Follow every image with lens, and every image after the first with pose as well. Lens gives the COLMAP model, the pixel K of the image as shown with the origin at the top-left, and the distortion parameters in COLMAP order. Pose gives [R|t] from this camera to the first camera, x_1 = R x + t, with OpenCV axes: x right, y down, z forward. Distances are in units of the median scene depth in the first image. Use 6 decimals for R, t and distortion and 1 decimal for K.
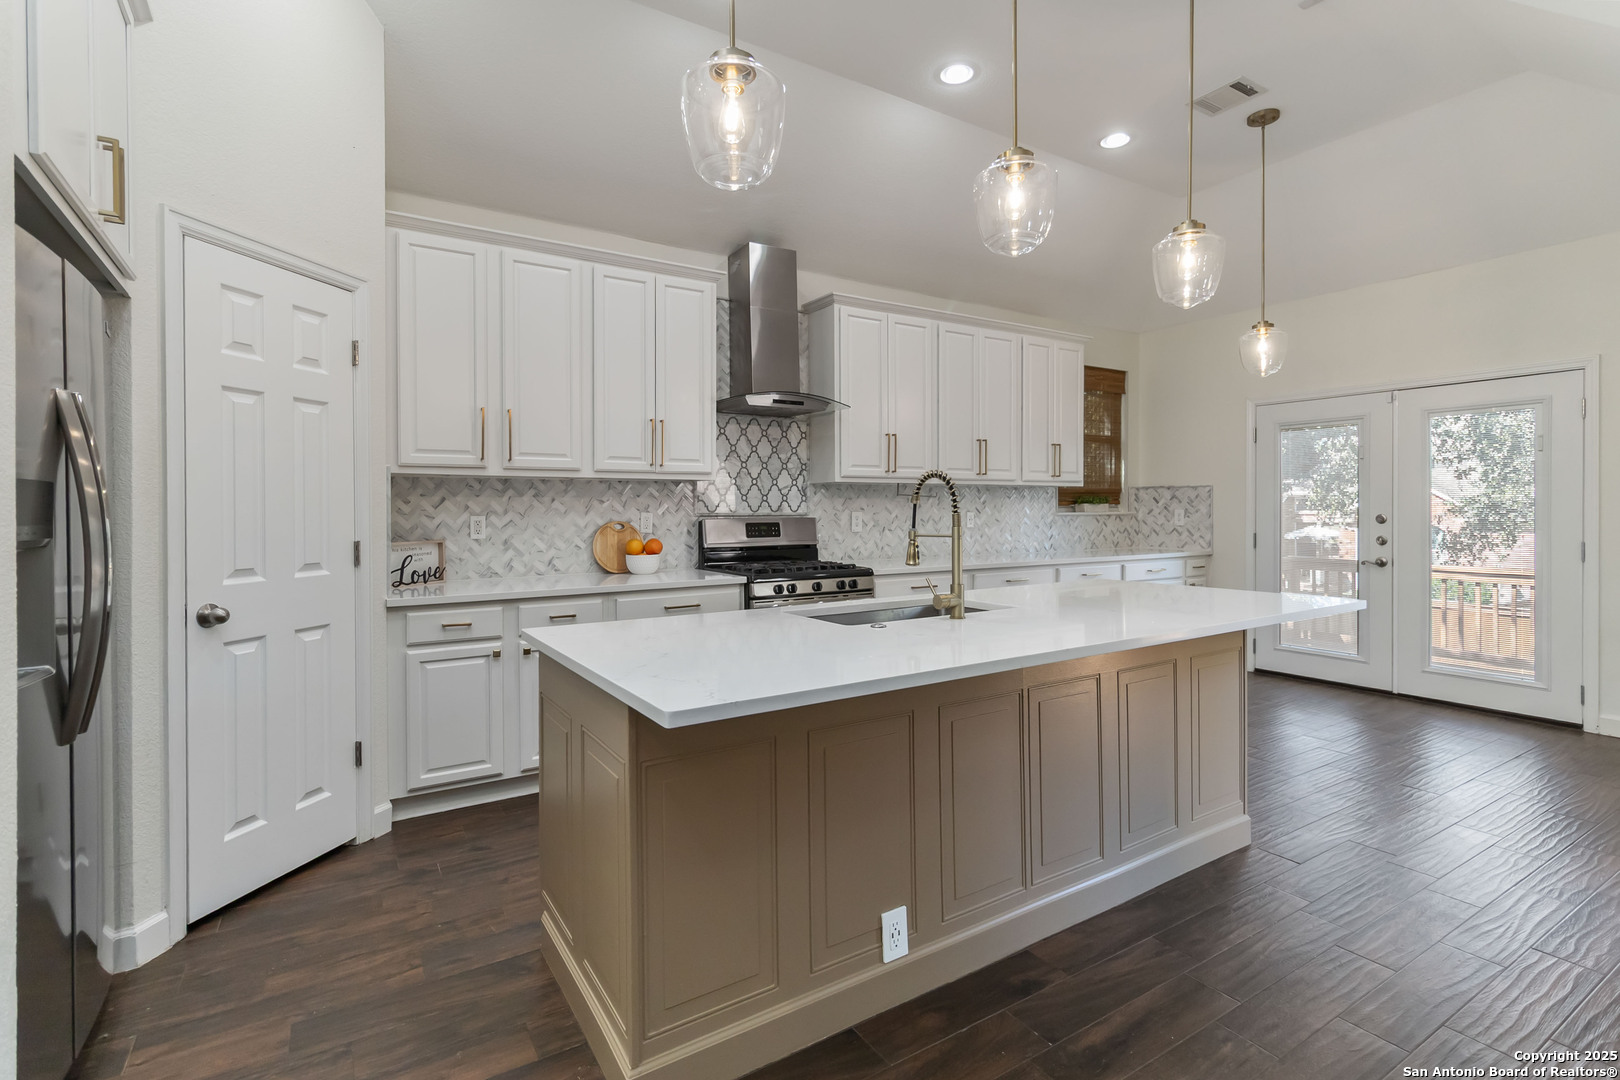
lens RADIAL K [[757.2, 0, 815.5], [0, 757.2, 512.5], [0, 0, 1]] dist [-0.008961, 0.001222]
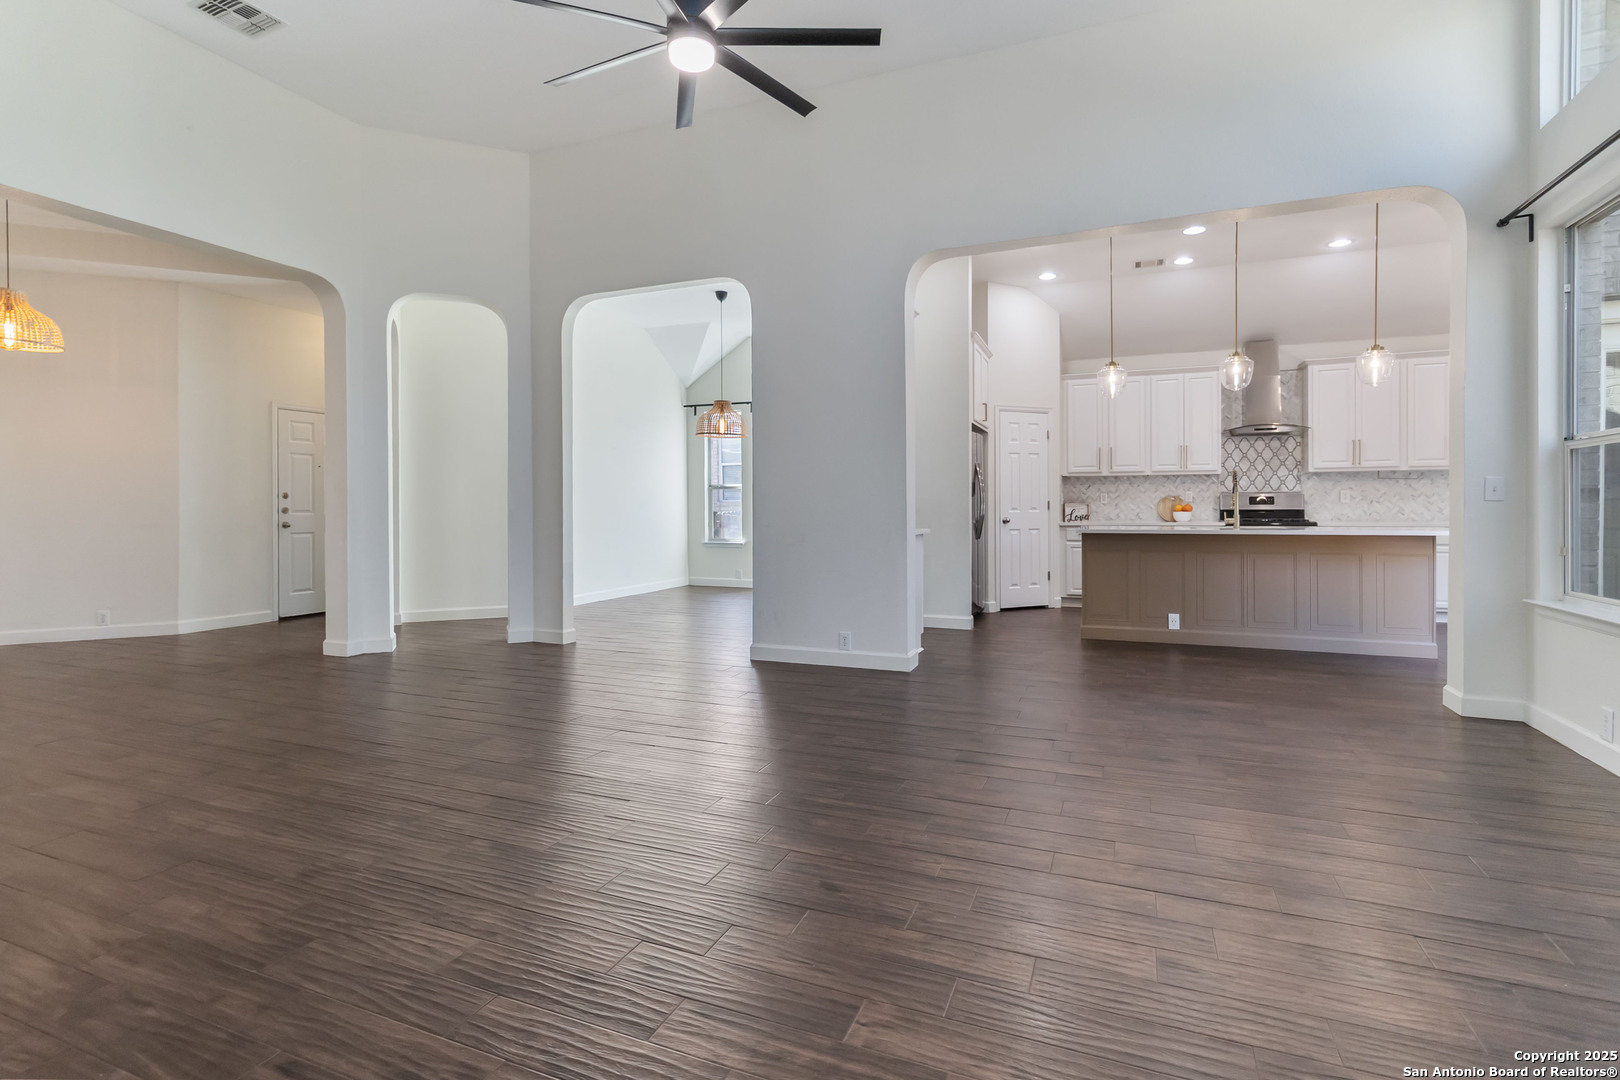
lens RADIAL K [[757.2, 0, 799.4], [0, 757.2, 497.6], [0, 0, 1]] dist [-0.008961, 0.001222]
pose [[0.560493, -0.001899, -0.828157, 0.773520], [-0.000161, 0.999997, -0.002401, 0.020354], [0.828159, 0.001479, 0.560491, -0.867848]]
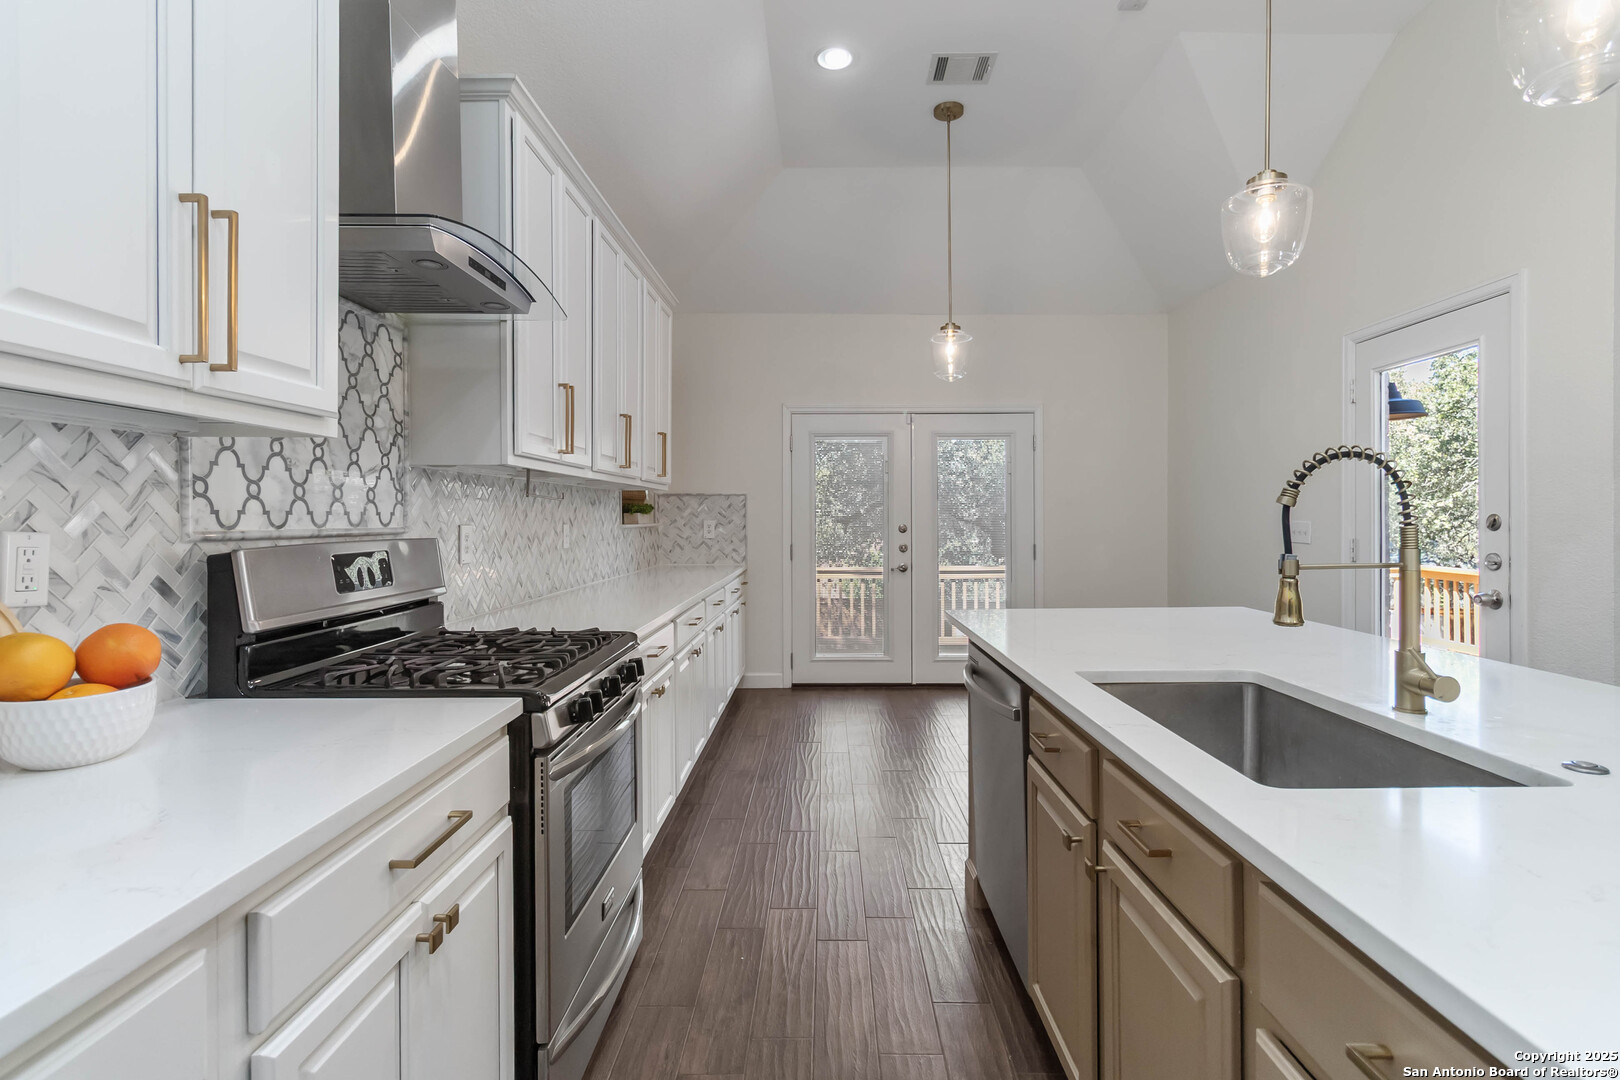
lens RADIAL K [[757.2, 0, 819.9], [0, 757.2, 519.9], [0, 0, 1]] dist [-0.008961, 0.001222]
pose [[0.541252, -0.000874, 0.840860, -0.272329], [0.005979, 0.999978, -0.002810, -0.001943], [-0.840839, 0.006548, 0.541245, 0.558676]]
